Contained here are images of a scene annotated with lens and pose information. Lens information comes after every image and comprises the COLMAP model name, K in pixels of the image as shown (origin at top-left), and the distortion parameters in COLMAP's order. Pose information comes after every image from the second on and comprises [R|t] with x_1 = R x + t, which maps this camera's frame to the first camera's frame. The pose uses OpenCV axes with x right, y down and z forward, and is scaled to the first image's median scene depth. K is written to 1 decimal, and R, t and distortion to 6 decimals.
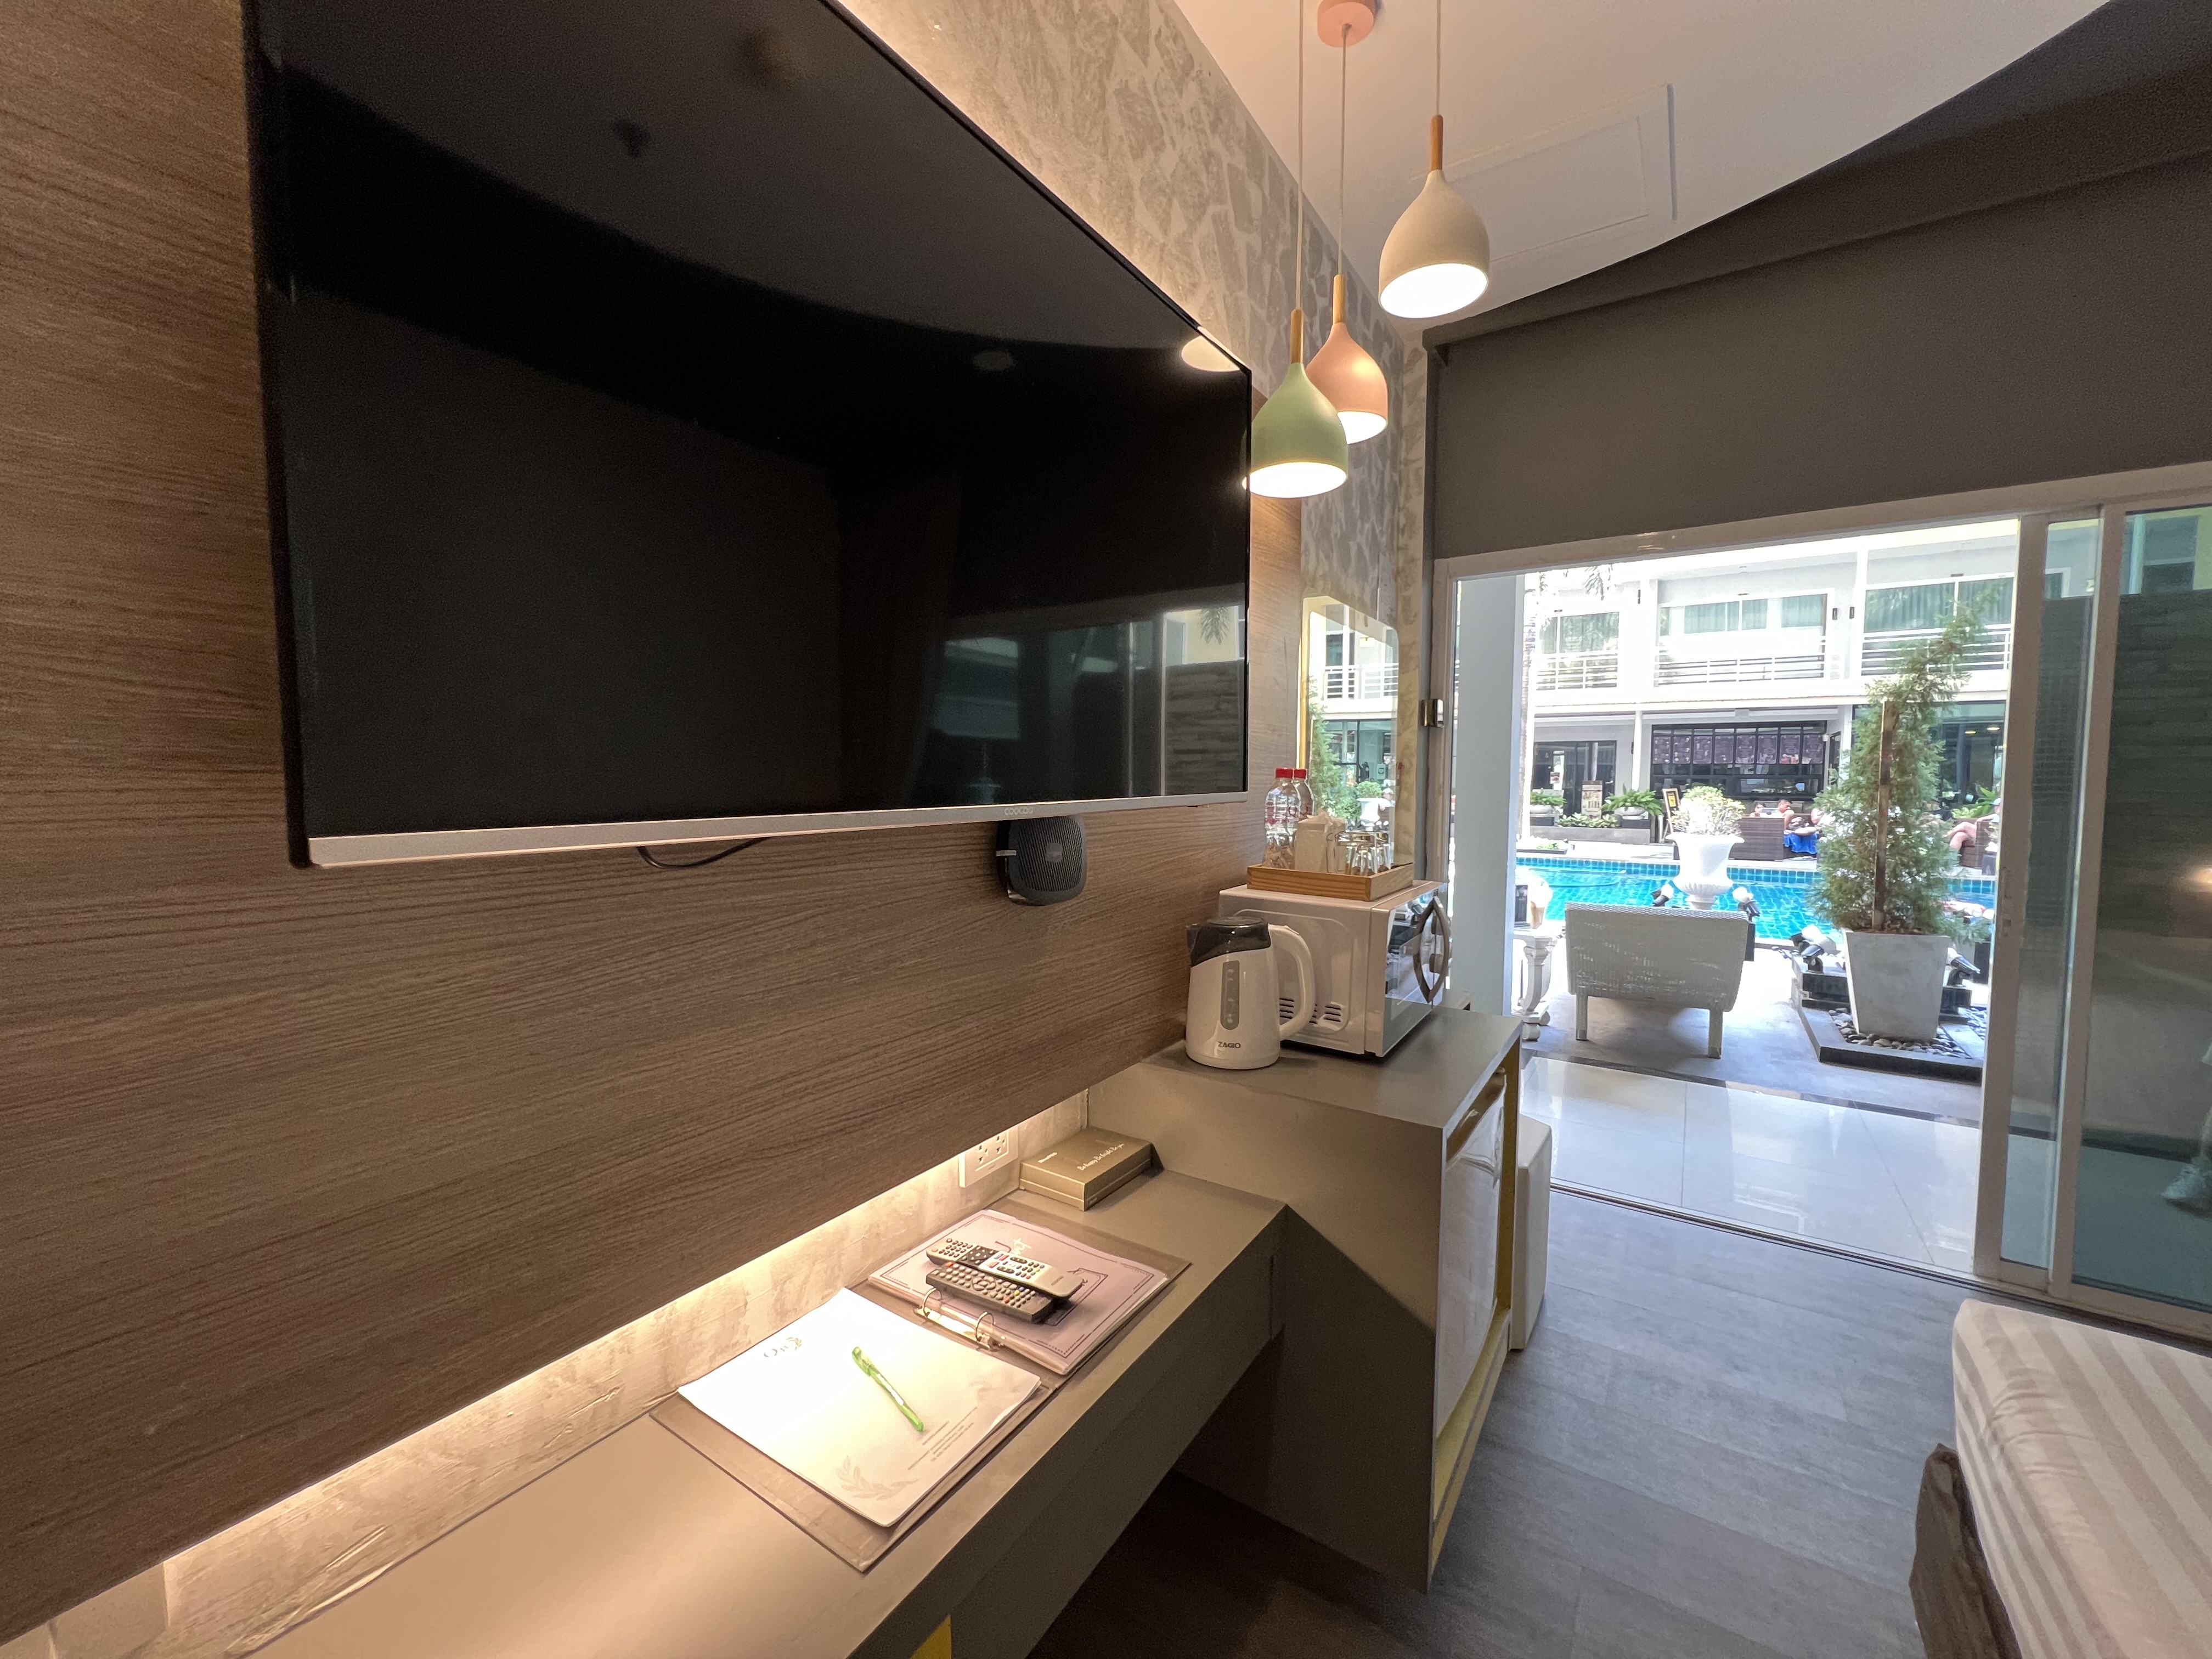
lens RADIAL K [[891.4, 0, 1113.4], [0, 891.4, 829.6], [0, 0, 1]] dist [-0.003111, 0.001952]
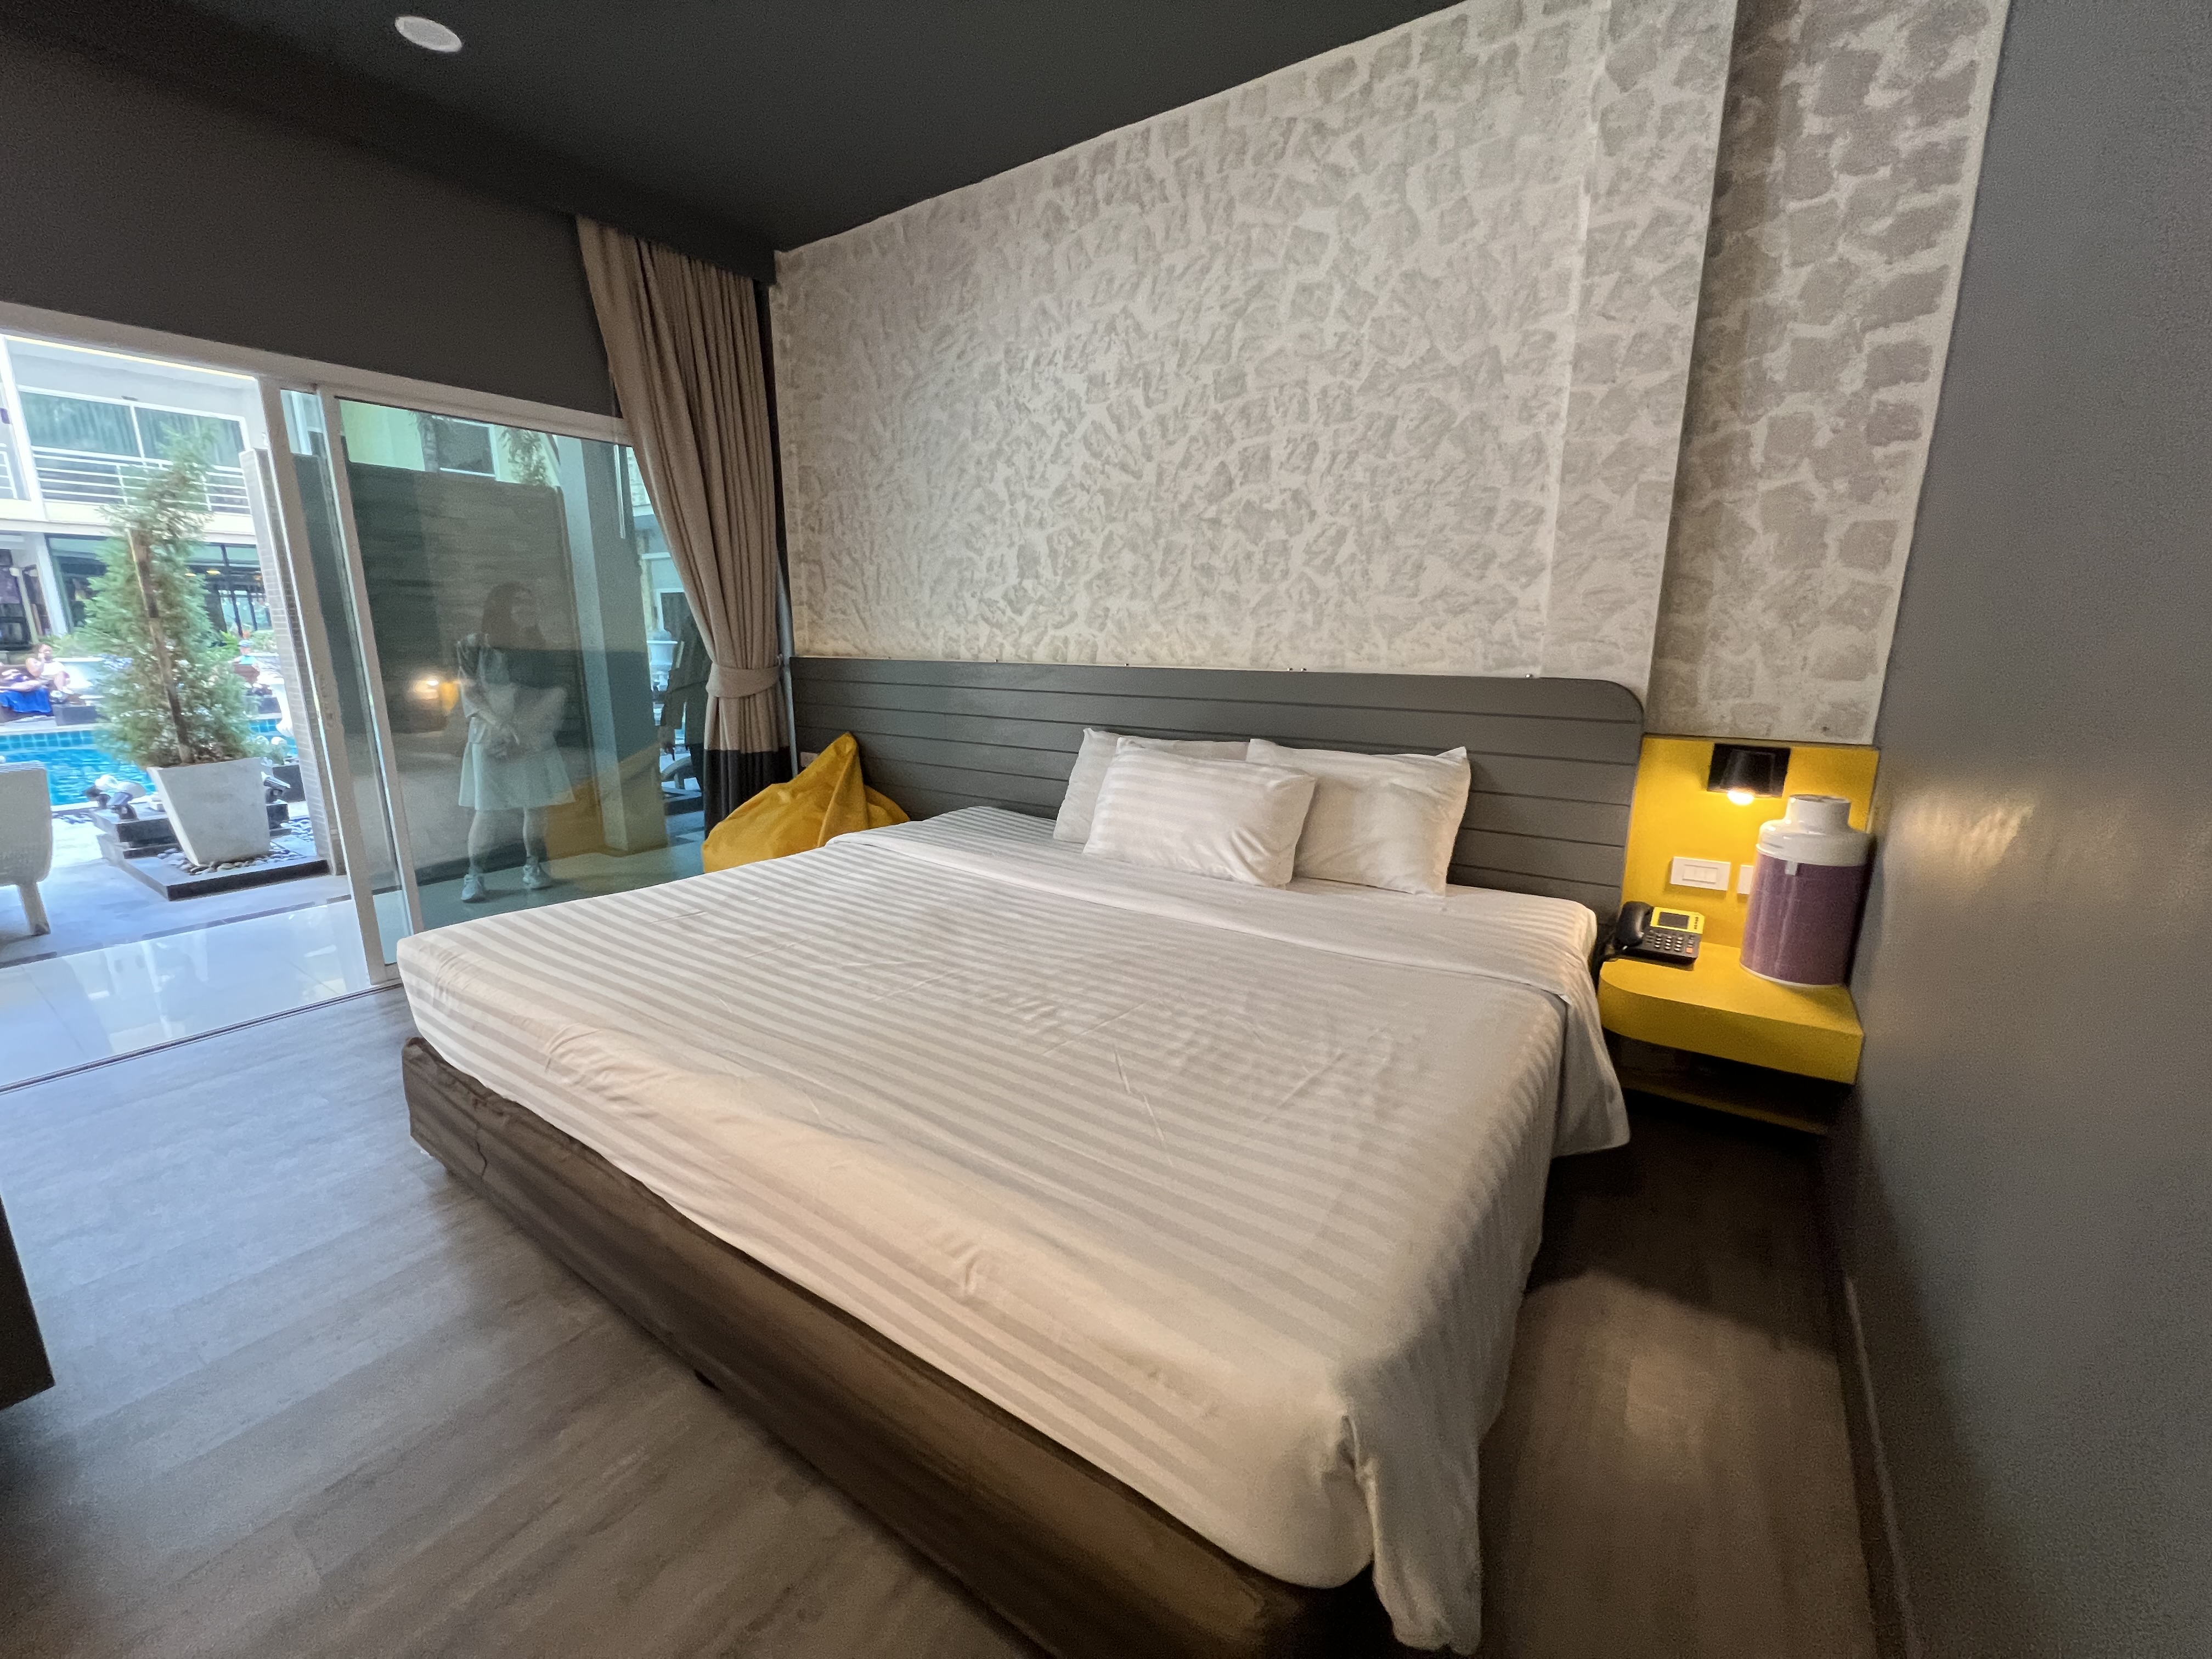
lens RADIAL K [[893.6, 0, 1098.0], [0, 893.6, 818.4], [0, 0, 1]] dist [-0.002060, 0.000664]
pose [[0.024052, -0.213830, 0.976575, -0.122014], [0.060840, 0.975360, 0.212065, 0.020734], [-0.997858, 0.054314, 0.036469, -0.067905]]
